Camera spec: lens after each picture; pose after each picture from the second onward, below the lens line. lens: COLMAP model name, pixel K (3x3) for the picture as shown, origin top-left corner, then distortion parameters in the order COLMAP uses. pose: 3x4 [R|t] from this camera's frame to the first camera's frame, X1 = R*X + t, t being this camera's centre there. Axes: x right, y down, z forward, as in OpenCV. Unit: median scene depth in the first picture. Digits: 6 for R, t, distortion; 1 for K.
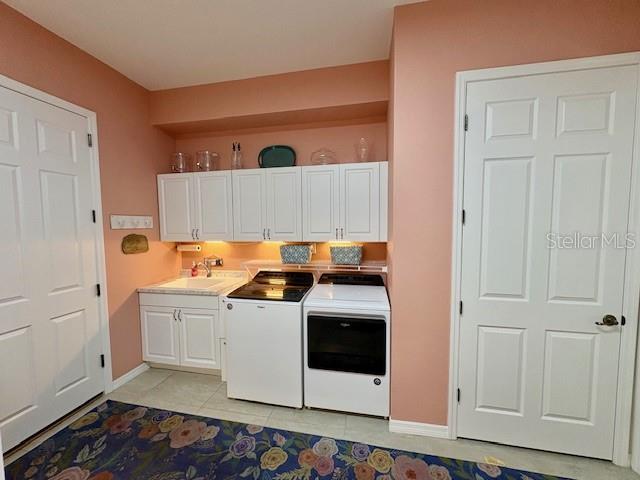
lens RADIAL K [[257.9, 0, 320.0], [0, 257.9, 240.0], [0, 0, 1]] dist [0.000917, 0.000091]
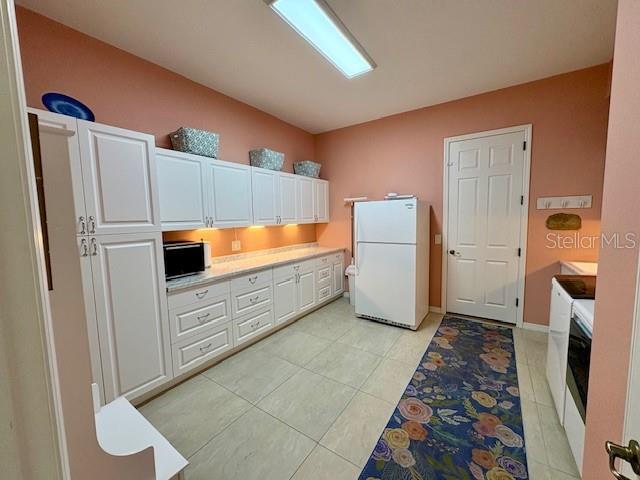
lens RADIAL K [[257.9, 0, 320.0], [0, 257.9, 240.0], [0, 0, 1]] dist [0.000917, 0.000091]
pose [[-0.388023, 0.096666, -0.916566, 0.875835], [-0.031279, 0.992530, 0.117920, -0.006289], [0.921119, 0.074425, -0.382101, 0.533947]]
